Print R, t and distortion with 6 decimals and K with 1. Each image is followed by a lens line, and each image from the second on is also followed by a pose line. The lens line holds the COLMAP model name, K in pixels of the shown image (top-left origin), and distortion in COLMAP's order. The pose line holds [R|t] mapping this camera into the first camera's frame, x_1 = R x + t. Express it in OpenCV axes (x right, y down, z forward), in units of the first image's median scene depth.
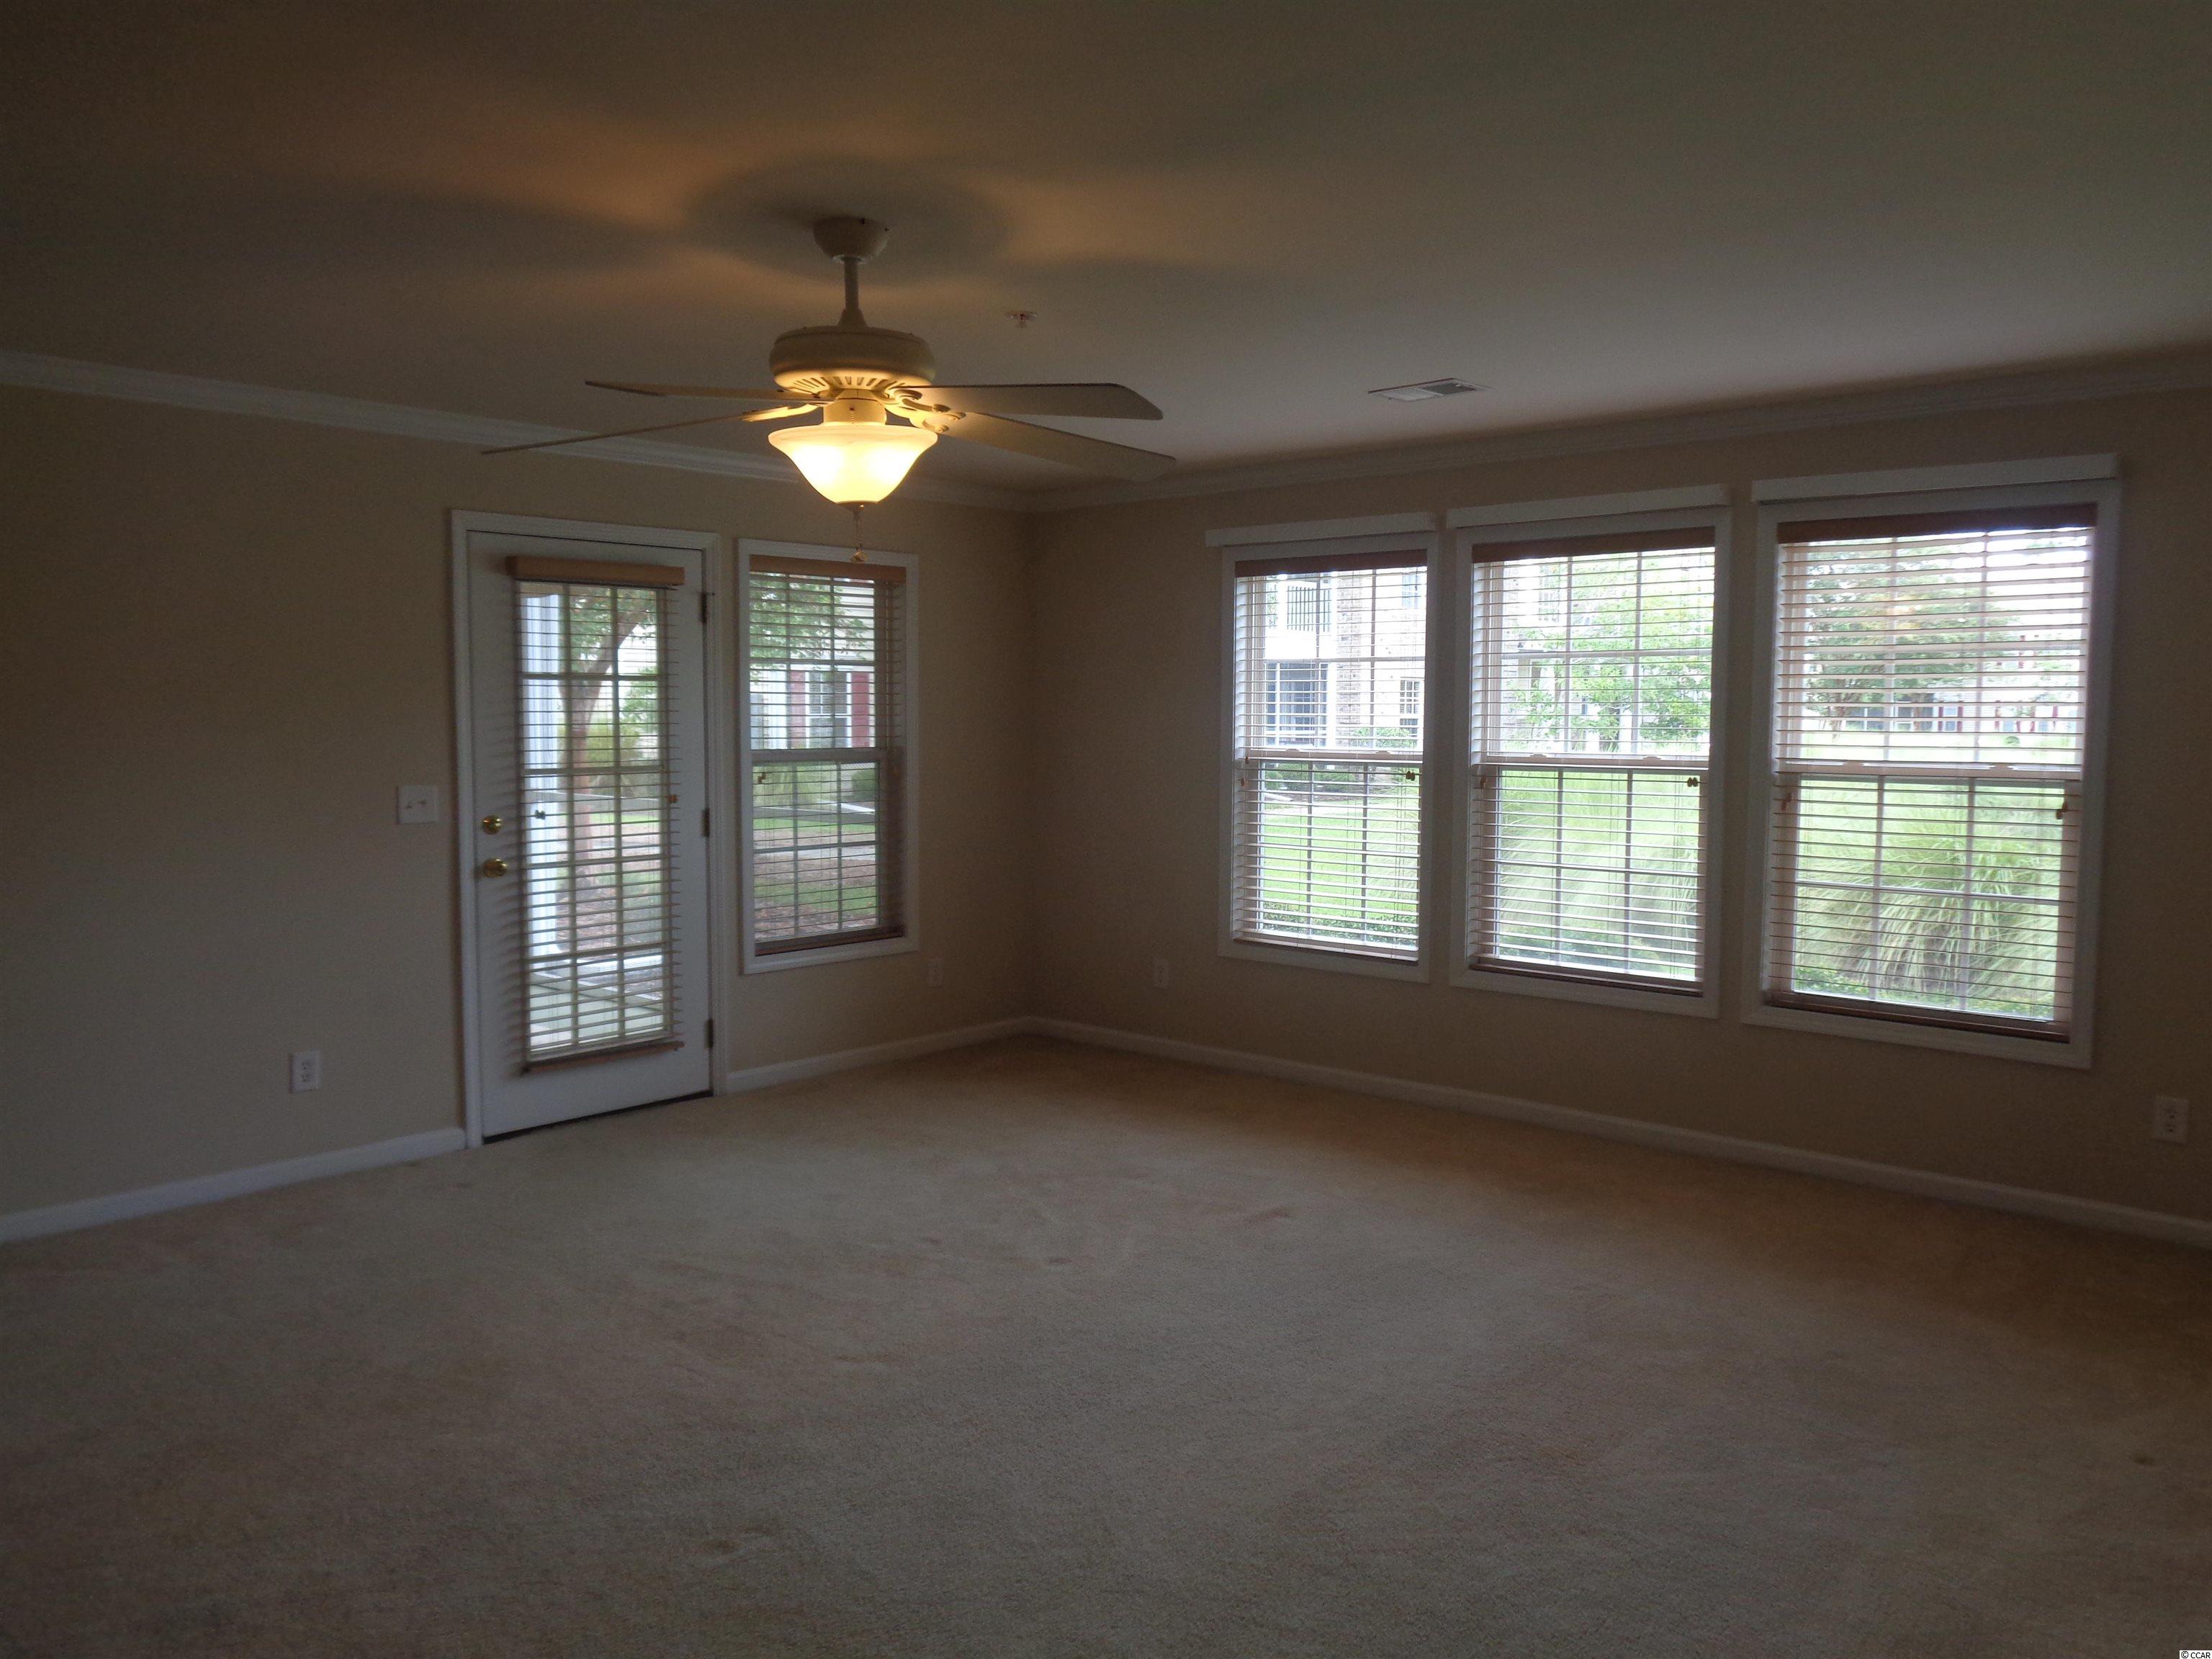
lens RADIAL K [[1541.6, 0, 1106.8], [0, 1541.6, 829.9], [0, 0, 1]] dist [-0.048093, 0.004582]
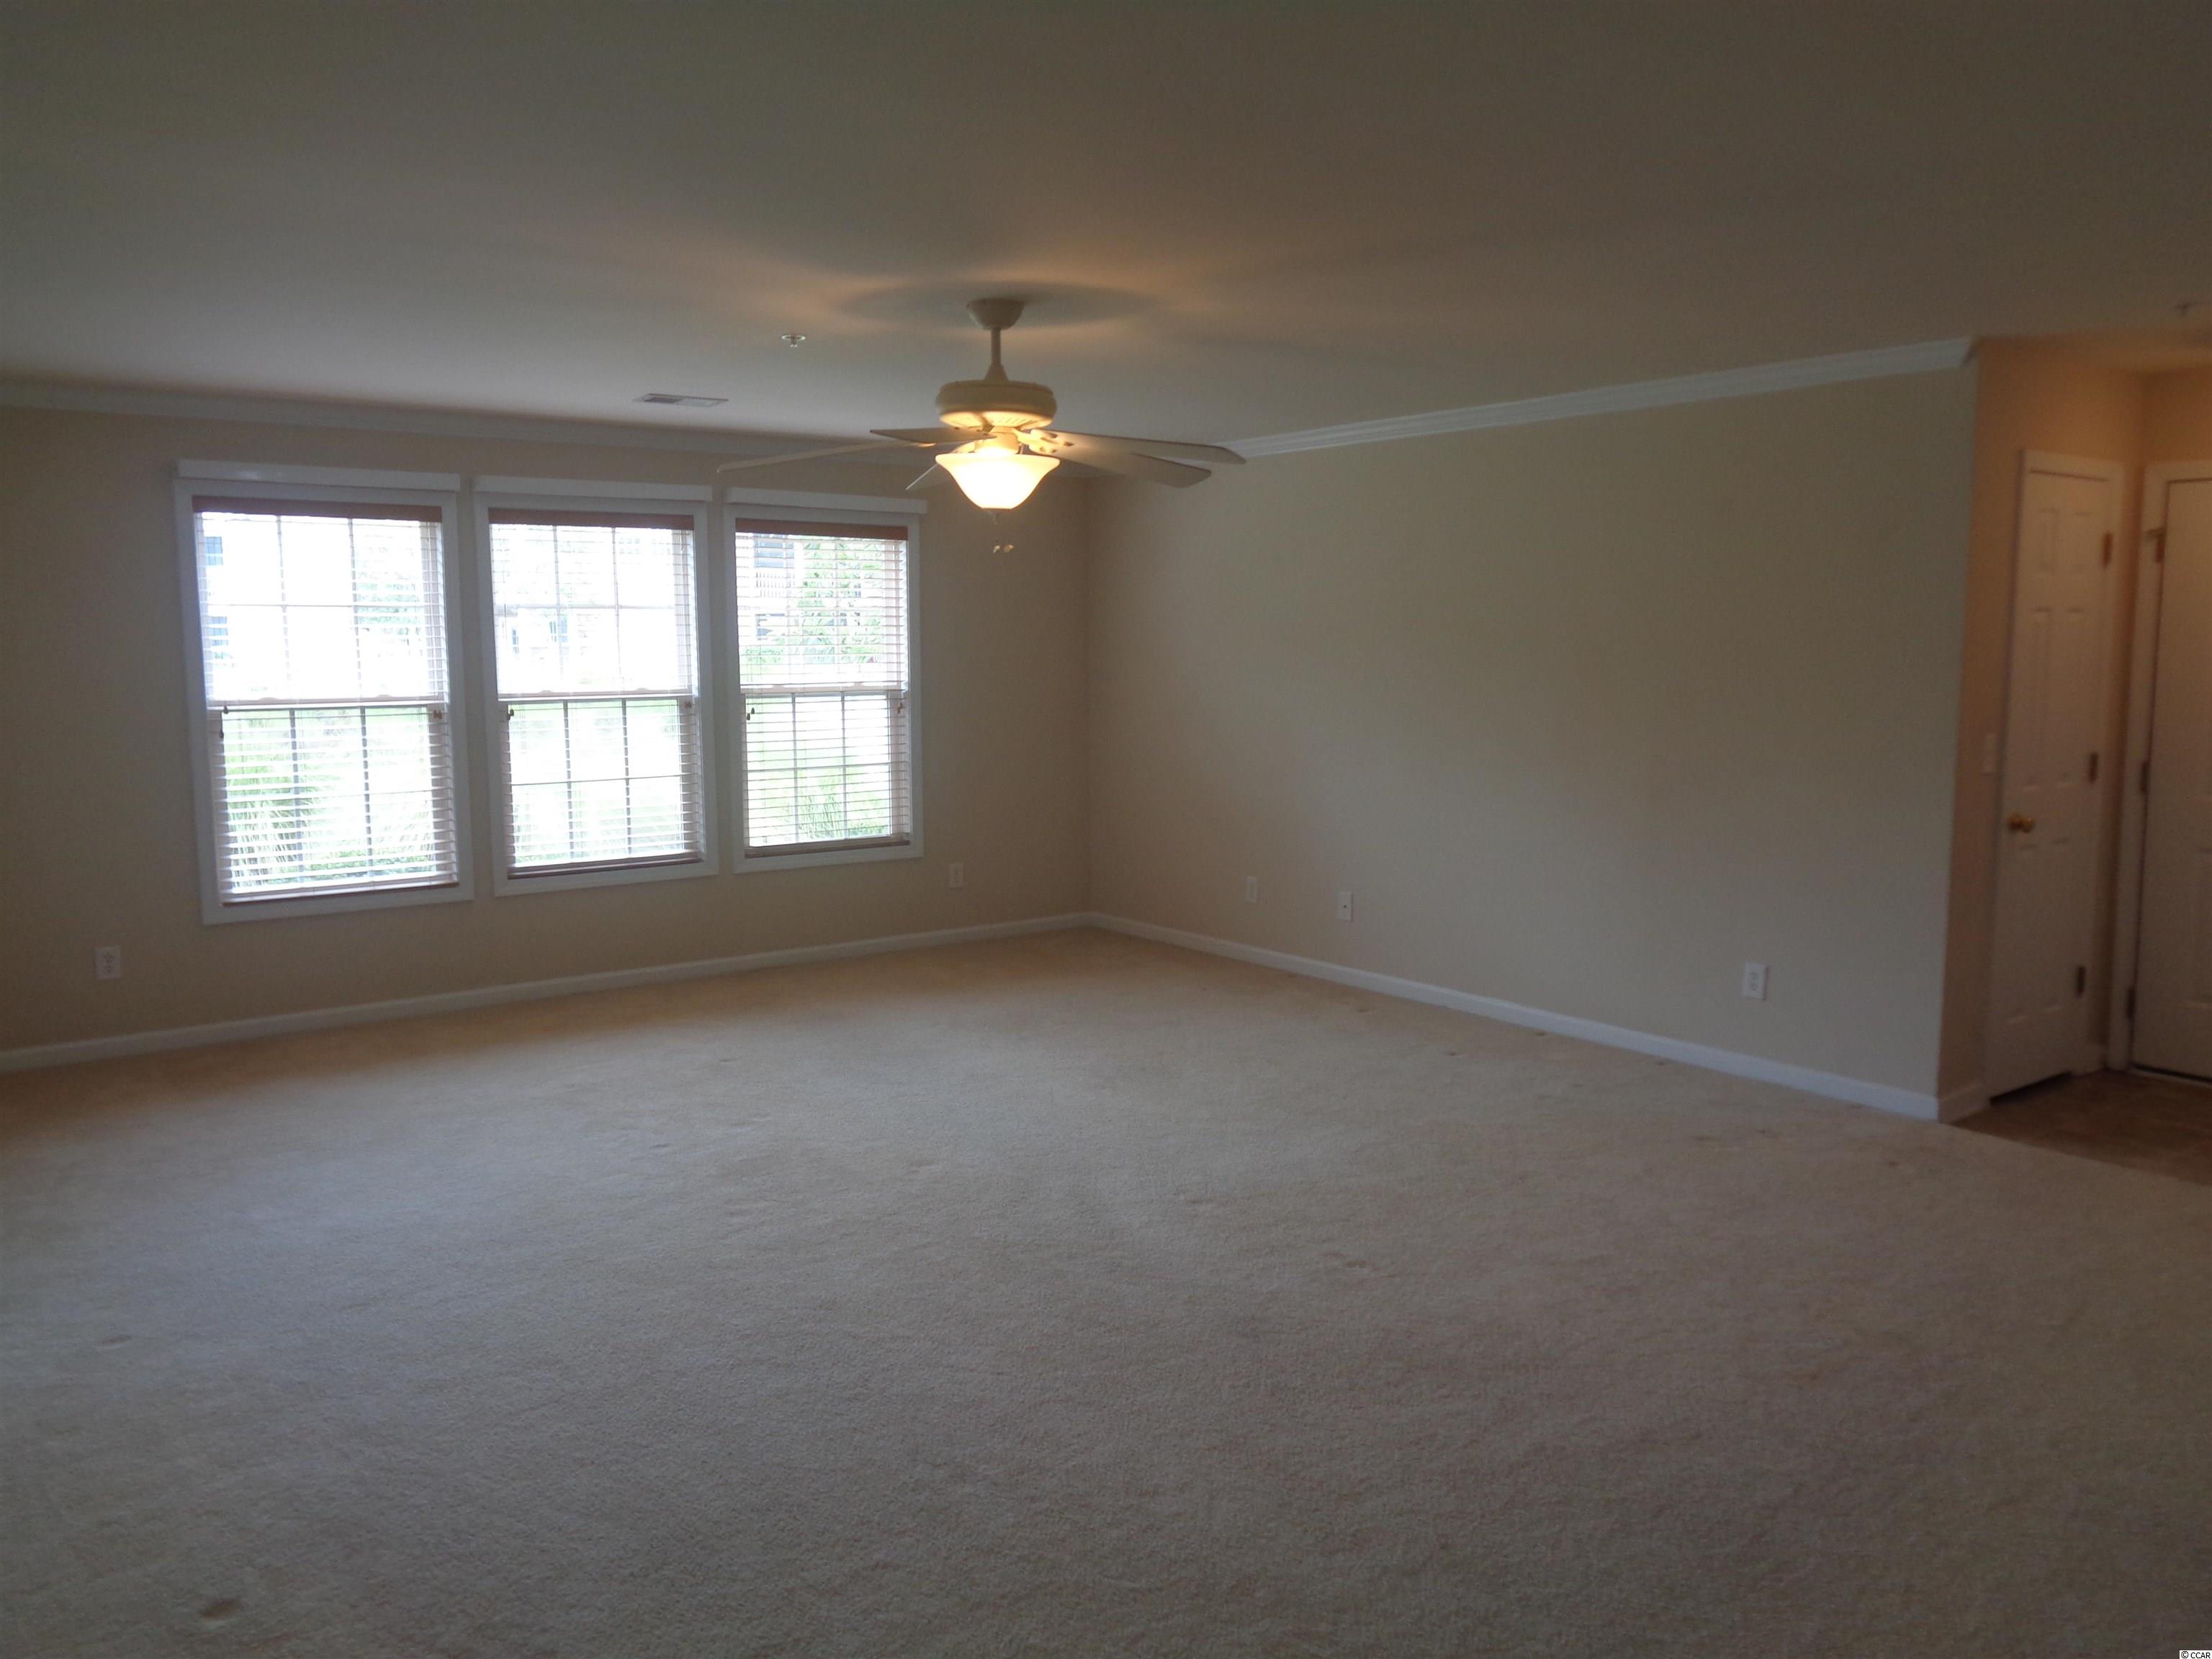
lens RADIAL K [[1541.6, 0, 1093.7], [0, 1541.6, 823.8], [0, 0, 1]] dist [-0.048093, 0.004582]
pose [[0.196546, -0.114985, 0.973729, -0.820918], [0.077951, 0.991789, 0.101383, -0.034288], [-0.977391, 0.055977, 0.203895, 0.353829]]
